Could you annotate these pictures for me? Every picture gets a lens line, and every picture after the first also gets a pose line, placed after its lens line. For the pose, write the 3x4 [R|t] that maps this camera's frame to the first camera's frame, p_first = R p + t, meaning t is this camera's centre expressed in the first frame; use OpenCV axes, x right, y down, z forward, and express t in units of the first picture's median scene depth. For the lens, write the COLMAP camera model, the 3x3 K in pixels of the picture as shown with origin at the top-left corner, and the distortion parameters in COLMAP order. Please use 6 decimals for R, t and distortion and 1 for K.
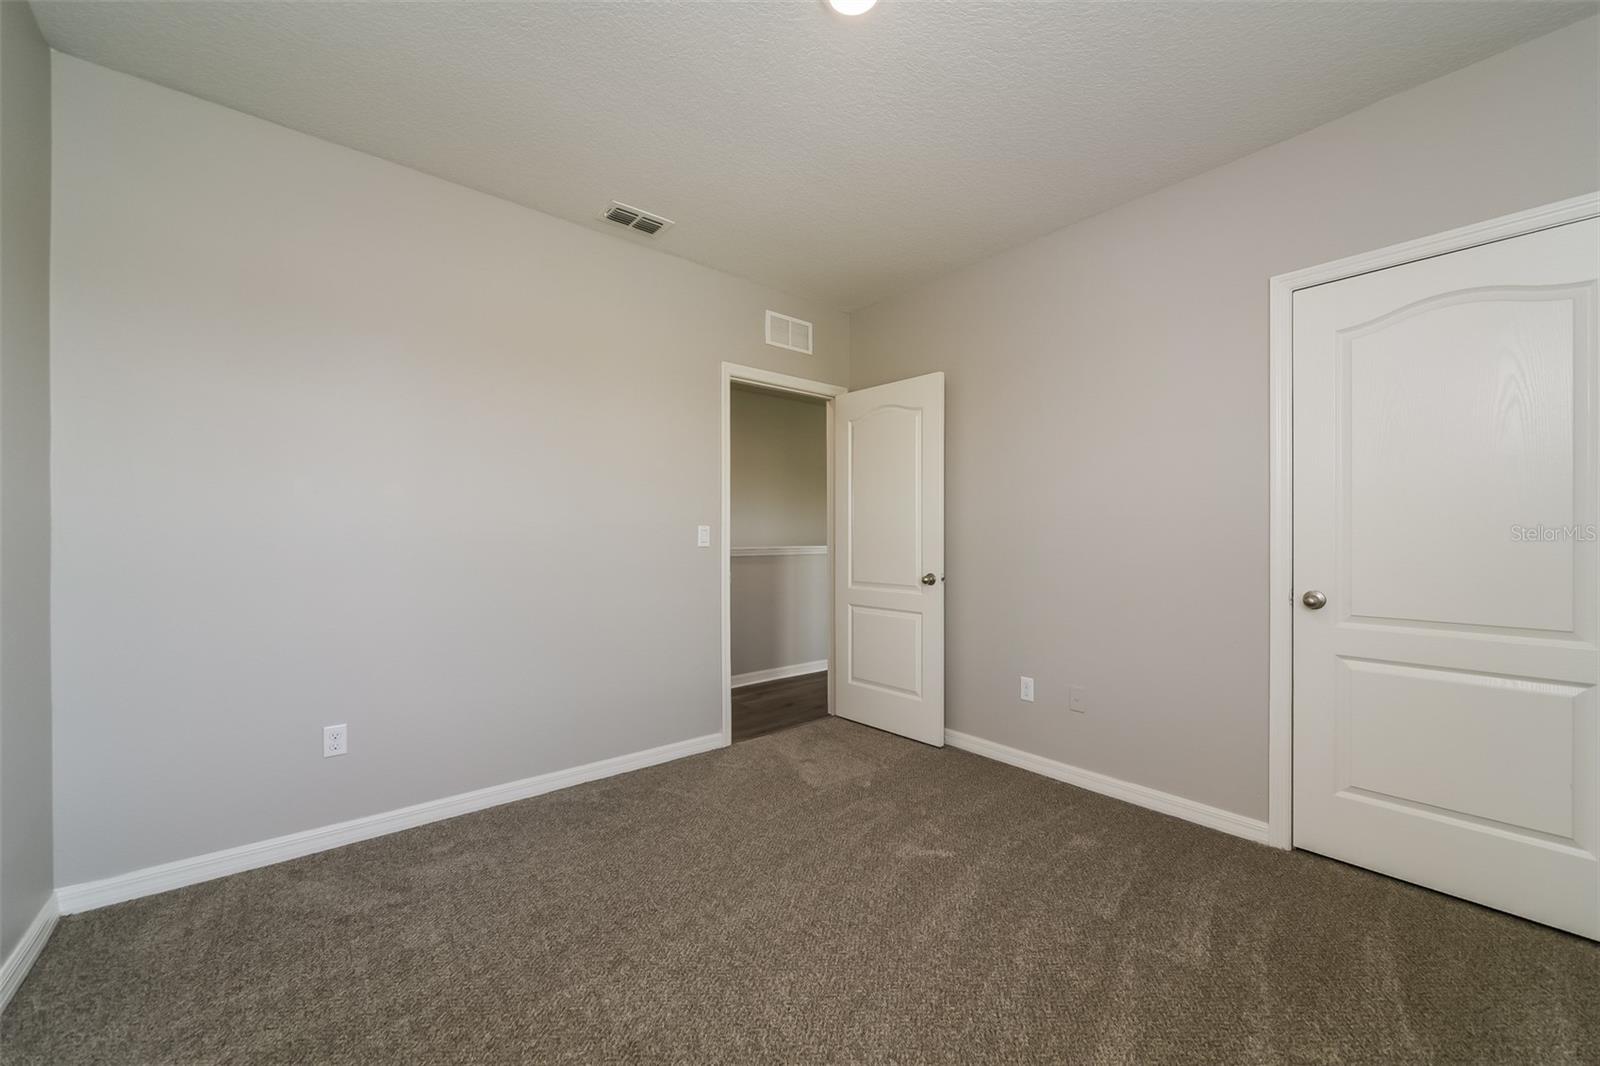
lens RADIAL K [[610.7, 0, 804.7], [0, 610.7, 536.7], [0, 0, 1]] dist [-0.000937, 0.000092]
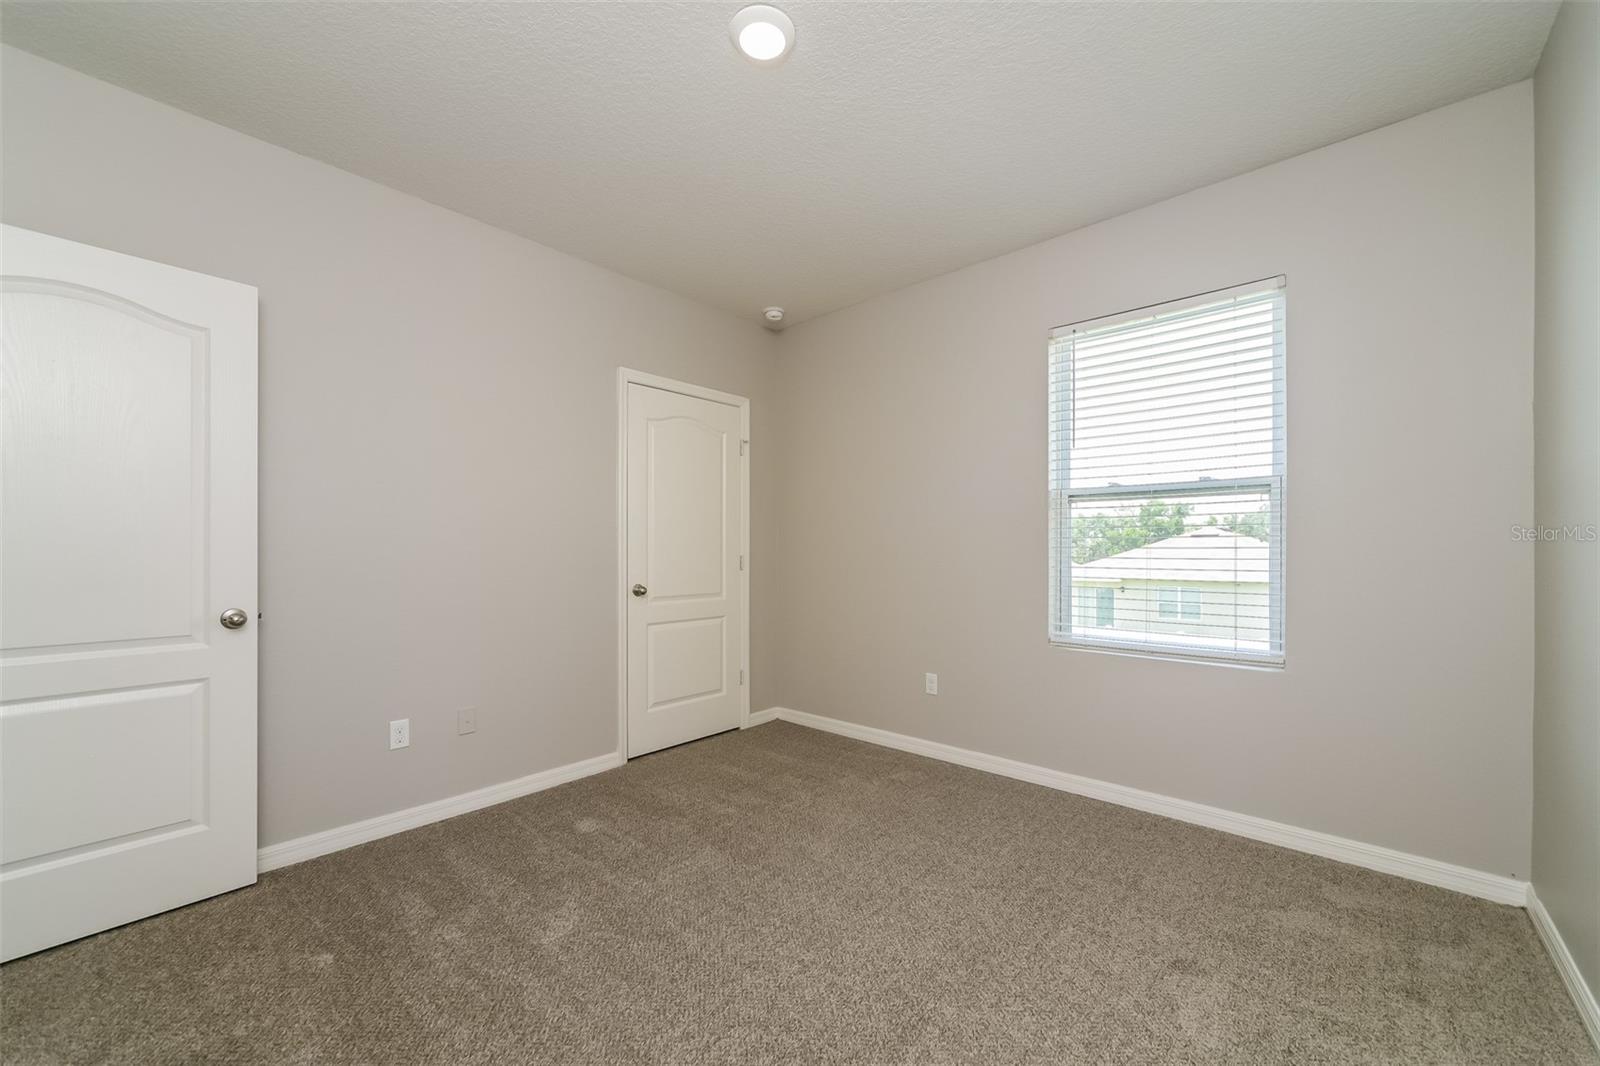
lens RADIAL K [[610.7, 0, 804.7], [0, 610.7, 536.7], [0, 0, 1]] dist [-0.000937, 0.000092]
pose [[-0.124200, 0.018316, 0.992088, -0.692568], [0.005883, 0.999826, -0.017722, -0.000223], [-0.992240, 0.003635, -0.124286, 0.727625]]
